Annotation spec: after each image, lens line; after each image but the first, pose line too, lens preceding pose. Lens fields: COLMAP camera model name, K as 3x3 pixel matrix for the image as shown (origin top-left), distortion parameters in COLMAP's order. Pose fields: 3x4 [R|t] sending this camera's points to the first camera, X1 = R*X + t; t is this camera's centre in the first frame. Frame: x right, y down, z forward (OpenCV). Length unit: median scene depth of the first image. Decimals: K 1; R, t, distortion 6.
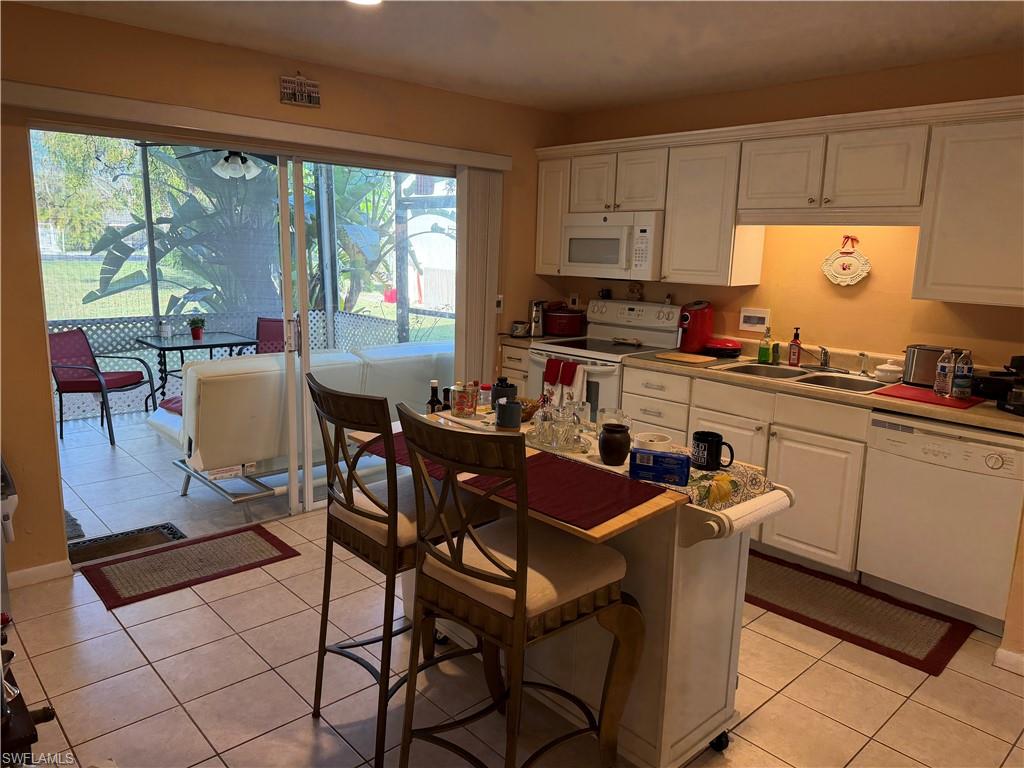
lens RADIAL K [[722.9, 0, 511.3], [0, 722.9, 388.0], [0, 0, 1]] dist [-0.022135, -0.007102]
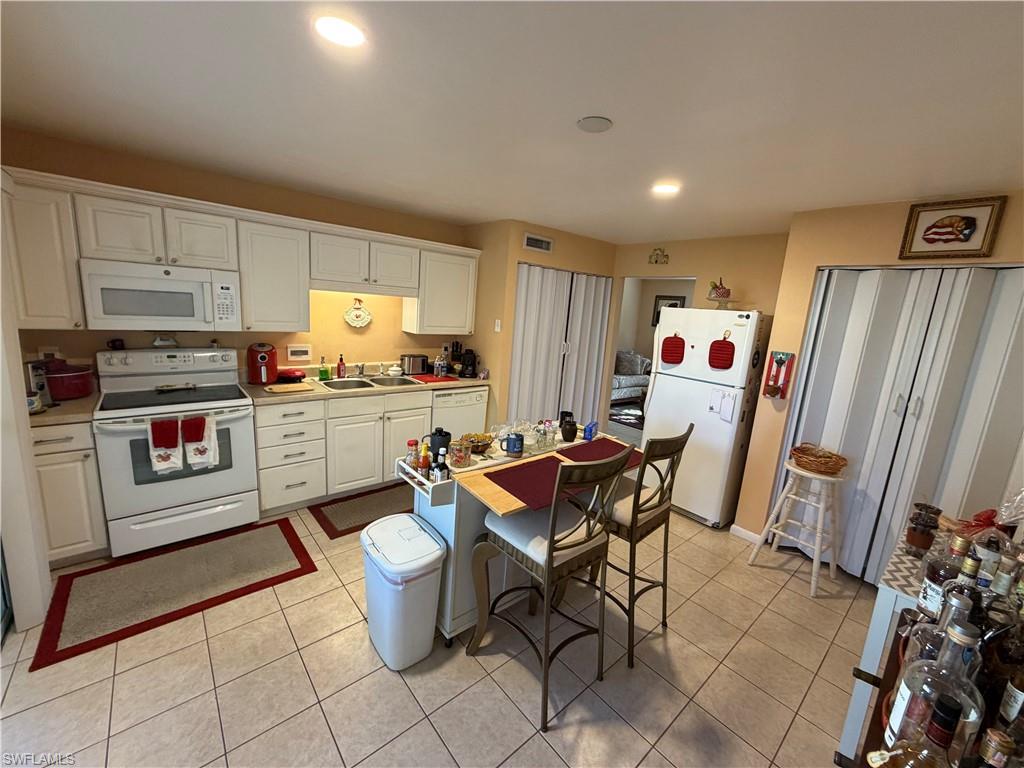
lens RADIAL K [[409.3, 0, 512.8], [0, 409.3, 379.6], [0, 0, 1]] dist [0.000801, -0.000138]
pose [[0.015476, -0.200342, 0.979604, -0.472888], [0.119363, 0.973085, 0.197123, -0.151760], [-0.992730, 0.113877, 0.038972, 0.542455]]
